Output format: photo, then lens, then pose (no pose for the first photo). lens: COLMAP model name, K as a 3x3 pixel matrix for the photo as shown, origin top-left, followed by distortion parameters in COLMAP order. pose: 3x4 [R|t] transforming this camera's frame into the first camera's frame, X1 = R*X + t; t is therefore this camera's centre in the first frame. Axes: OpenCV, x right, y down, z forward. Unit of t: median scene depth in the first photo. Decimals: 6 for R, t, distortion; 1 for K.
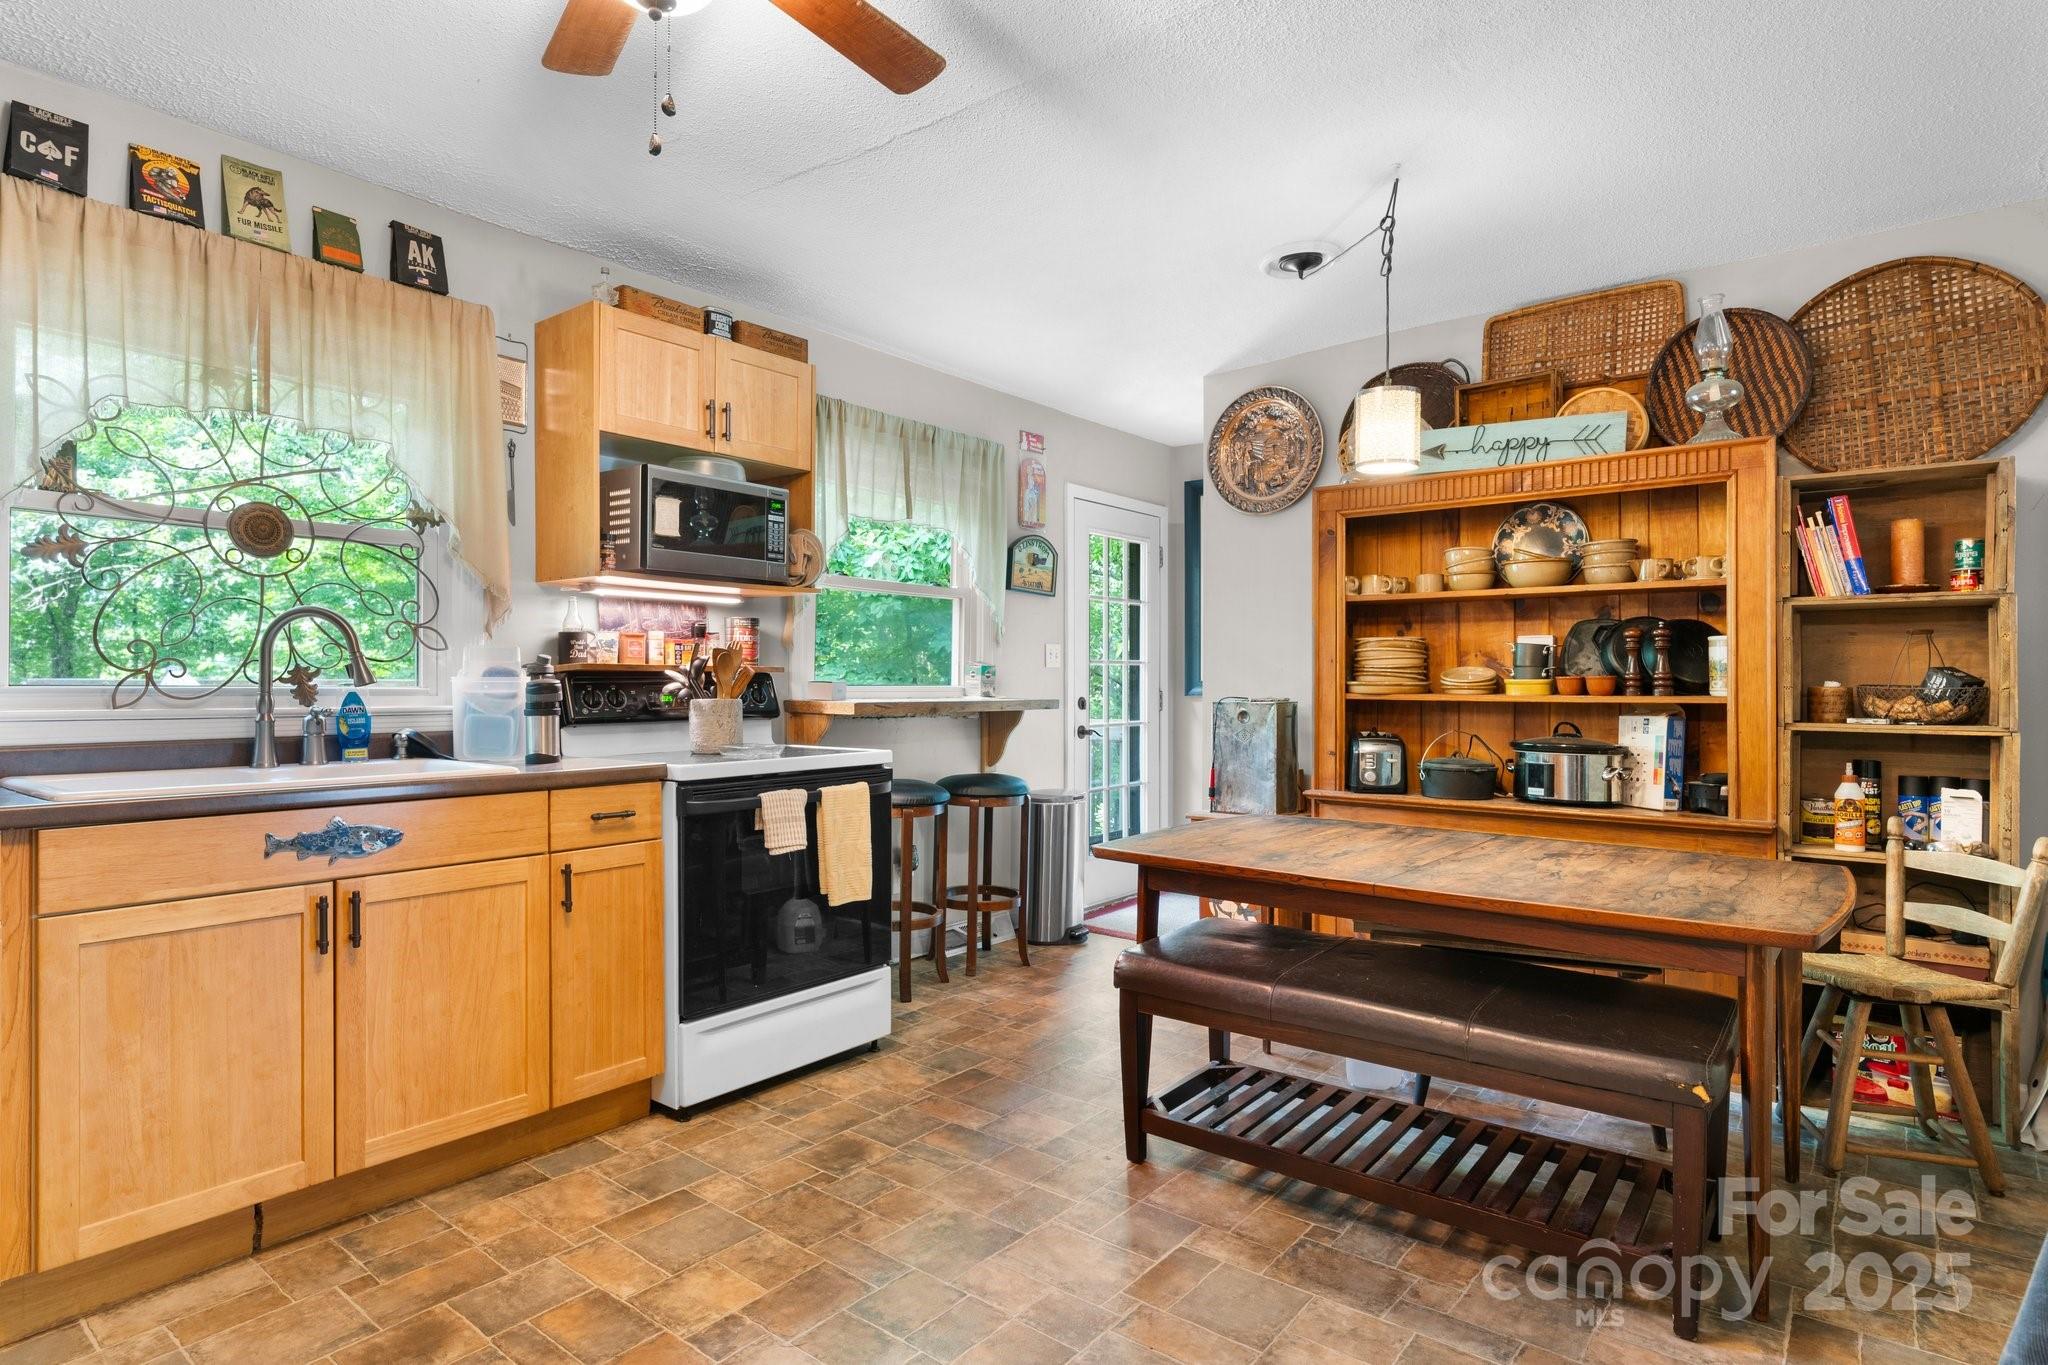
lens RADIAL K [[1088.0, 0, 1020.4], [0, 1088.0, 682.6], [0, 0, 1]] dist [0.004749, 0.000418]
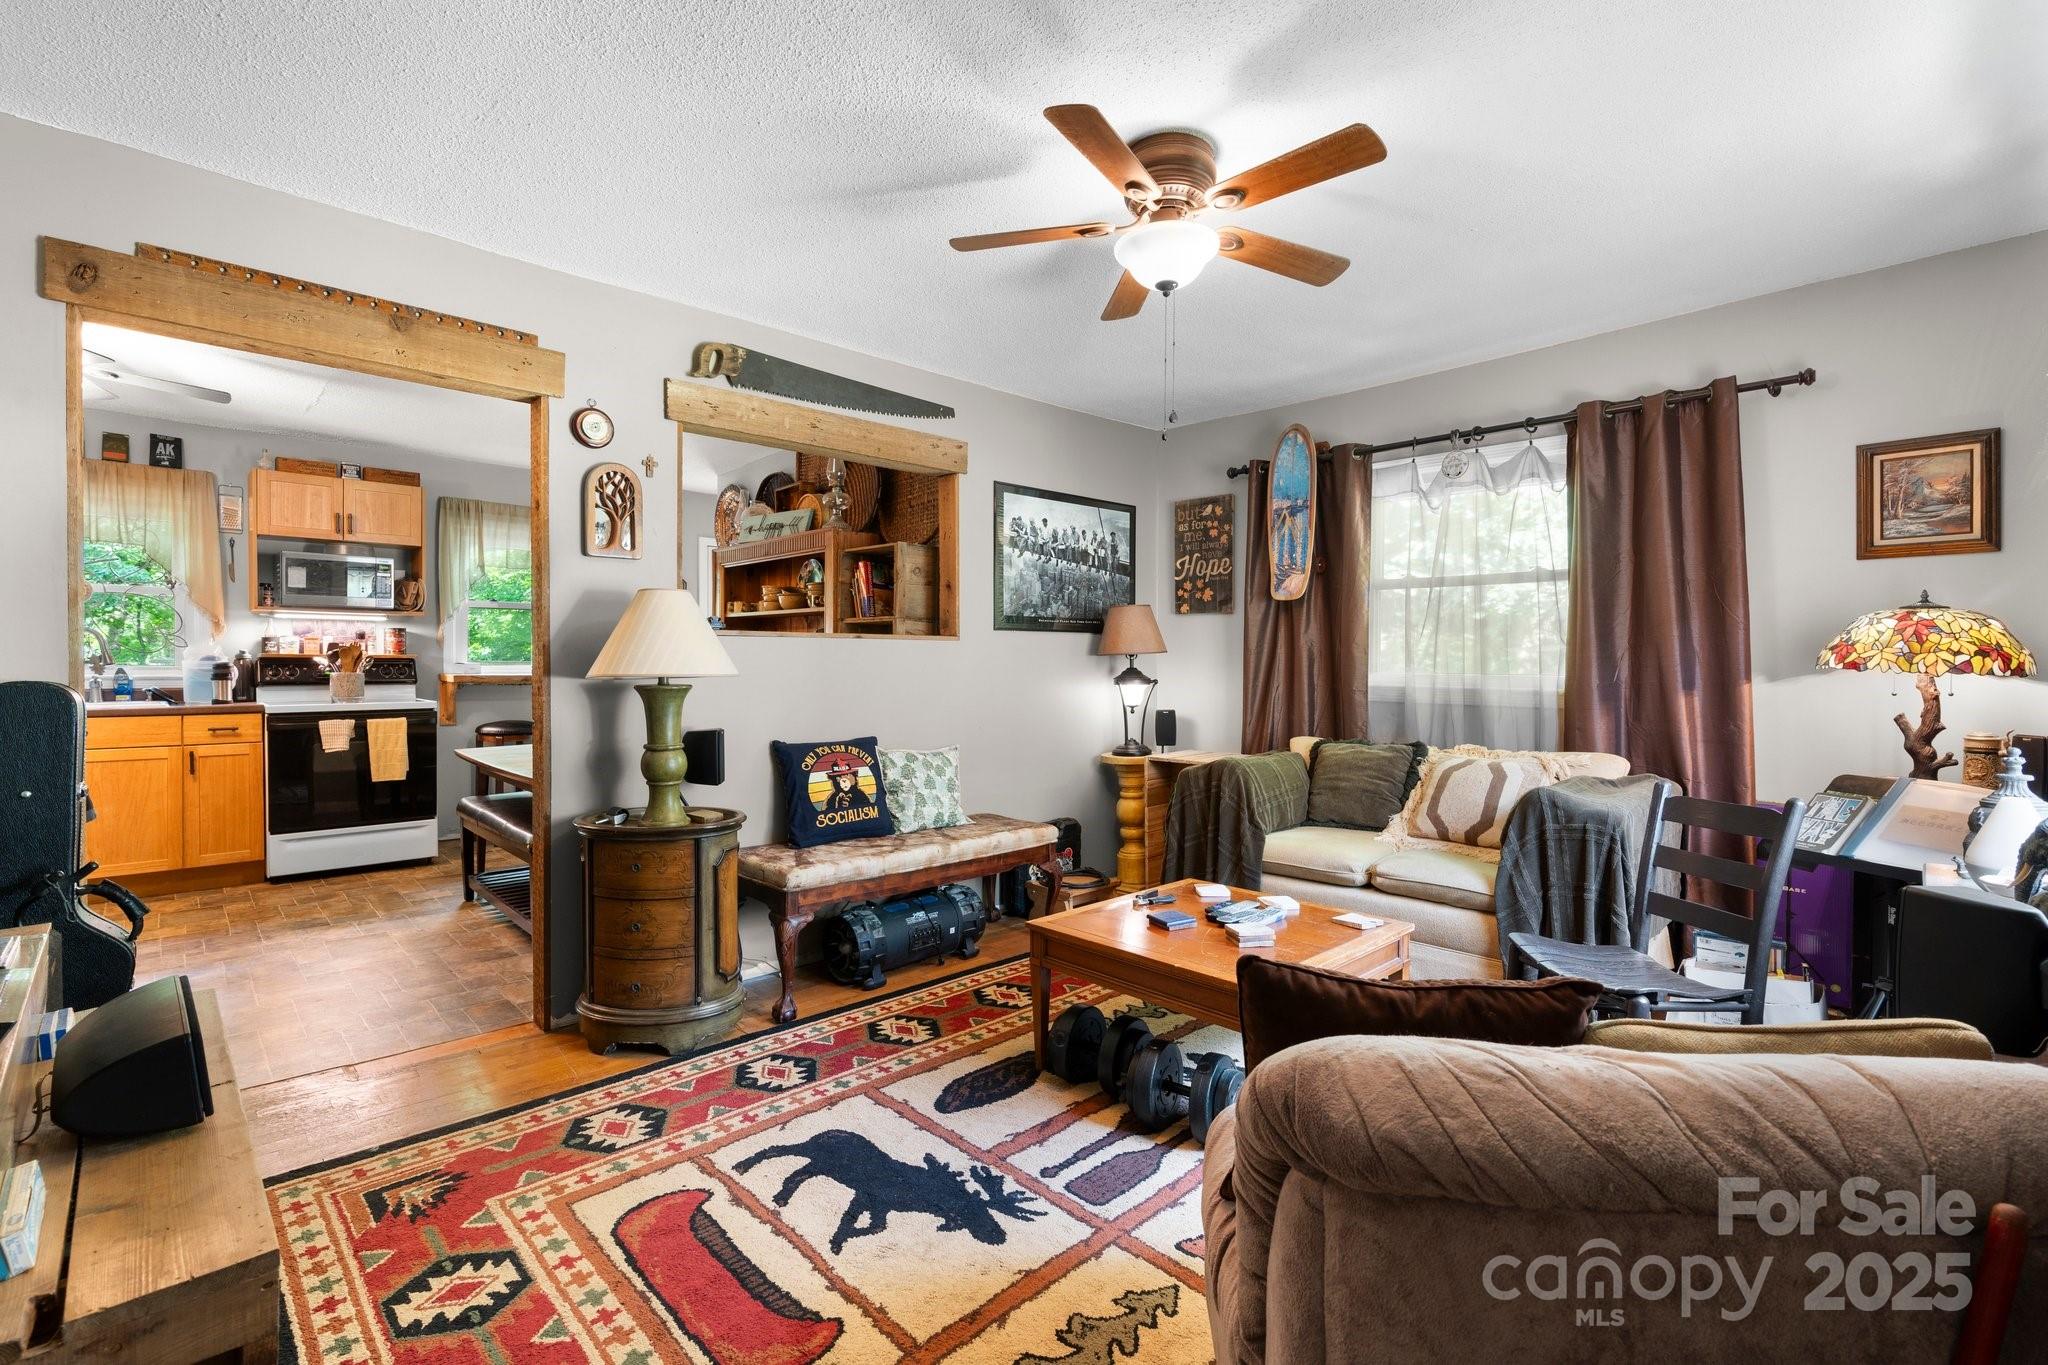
lens RADIAL K [[925.3, 0, 1027.2], [0, 925.3, 675.9], [0, 0, 1]] dist [0.000208, -0.000118]
pose [[0.991061, 0.005378, -0.133299, 1.234268], [-0.003779, 0.999918, 0.012252, -0.004012], [0.133354, -0.011639, 0.991000, -0.472610]]
